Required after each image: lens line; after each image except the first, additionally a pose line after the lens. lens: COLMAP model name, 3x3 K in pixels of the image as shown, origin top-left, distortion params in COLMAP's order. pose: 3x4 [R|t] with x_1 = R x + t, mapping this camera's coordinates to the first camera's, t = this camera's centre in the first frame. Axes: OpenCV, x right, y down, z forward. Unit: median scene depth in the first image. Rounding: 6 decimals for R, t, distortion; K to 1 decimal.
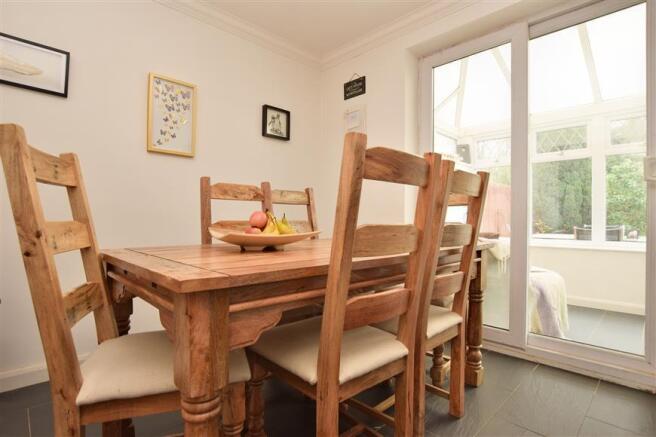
lens RADIAL K [[330.8, 0, 328.0], [0, 330.8, 218.5], [0, 0, 1]] dist [-0.001854, -0.000291]
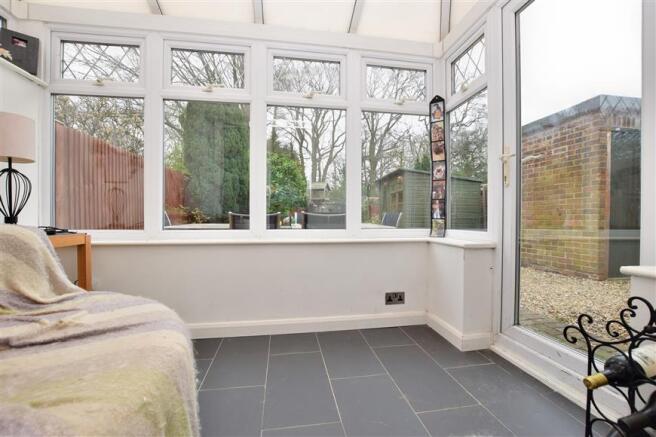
lens RADIAL K [[293.8, 0, 332.4], [0, 293.8, 217.2], [0, 0, 1]] dist [-0.019496, 0.000309]
pose [[0.575119, -0.011481, 0.817989, 0.343340], [0.001313, 0.999913, 0.013111, 0.028139], [-0.818068, -0.006466, 0.575084, 0.436129]]
